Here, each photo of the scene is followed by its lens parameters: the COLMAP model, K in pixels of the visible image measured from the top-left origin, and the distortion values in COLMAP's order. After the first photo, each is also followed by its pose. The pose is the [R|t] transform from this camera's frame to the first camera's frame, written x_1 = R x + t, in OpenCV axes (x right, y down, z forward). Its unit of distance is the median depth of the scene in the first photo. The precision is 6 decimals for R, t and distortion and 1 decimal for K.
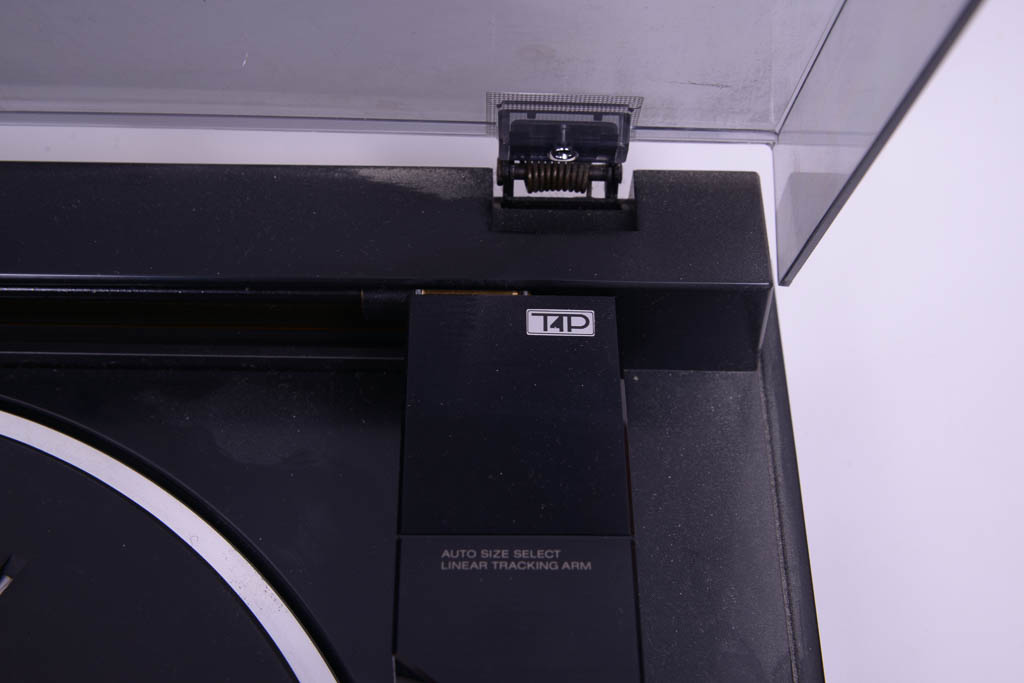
lens RADIAL K [[1705.7, 0, 512.0], [0, 1705.7, 341.5], [0, 0, 1]] dist [0.143049, -0.051492]
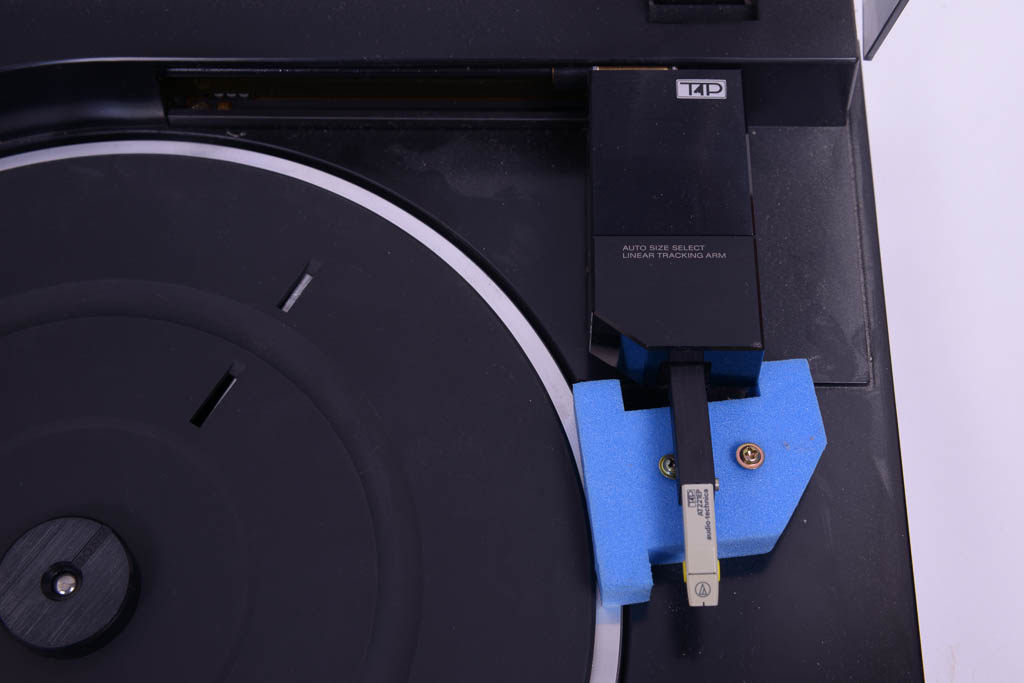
lens RADIAL K [[1705.7, 0, 512.0], [0, 1705.7, 341.5], [0, 0, 1]] dist [0.143049, -0.051492]
pose [[0.998621, -0.001784, -0.052470, -0.048974], [0.007827, 0.993312, 0.115197, 0.029012], [0.051914, -0.115448, 0.991956, -0.379903]]
